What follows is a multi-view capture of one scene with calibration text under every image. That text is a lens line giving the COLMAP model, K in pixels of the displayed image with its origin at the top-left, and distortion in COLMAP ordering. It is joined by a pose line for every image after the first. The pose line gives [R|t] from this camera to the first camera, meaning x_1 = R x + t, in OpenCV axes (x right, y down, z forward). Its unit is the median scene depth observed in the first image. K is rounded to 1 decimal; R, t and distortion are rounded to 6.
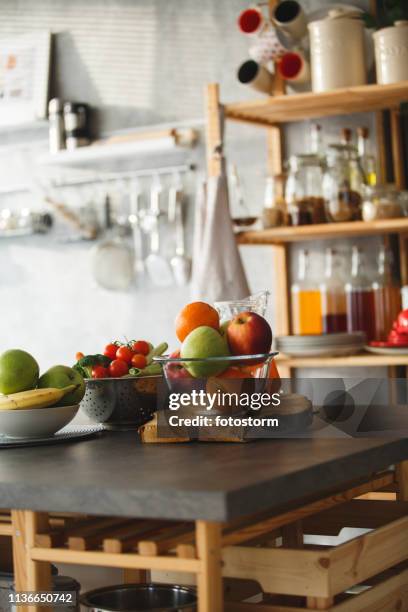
lens RADIAL K [[1310.3, 0, 204.0], [0, 1310.3, 306.0], [0, 0, 1]] dist [-0.309772, 0.415883]
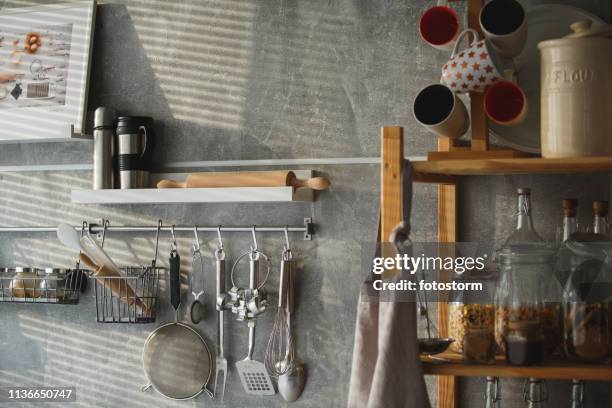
lens RADIAL K [[1310.3, 0, 306.0], [0, 1310.3, 204.0], [0, 0, 1]] dist [-0.309772, 0.415883]
pose [[0.988065, 0.044124, 0.147581, -0.120175], [-0.041807, 0.998949, -0.018769, -0.113157], [-0.148255, 0.012375, 0.988872, 0.357465]]
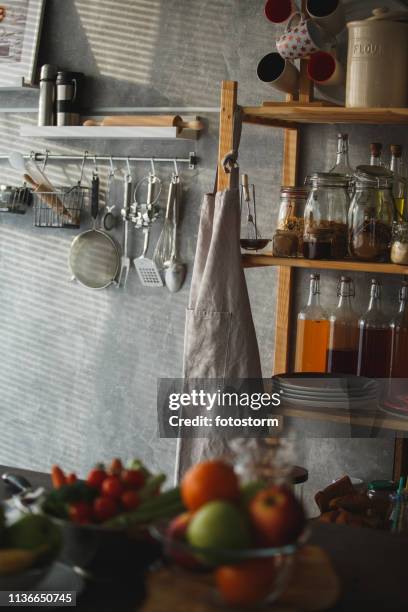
lens RADIAL K [[1310.3, 0, 204.0], [0, 1310.3, 306.0], [0, 0, 1]] dist [-0.309772, 0.415883]
pose [[0.995848, 0.085431, 0.031428, -0.023854], [-0.087751, 0.992769, 0.081906, -0.086652], [-0.024203, -0.084324, 0.996144, 0.119733]]
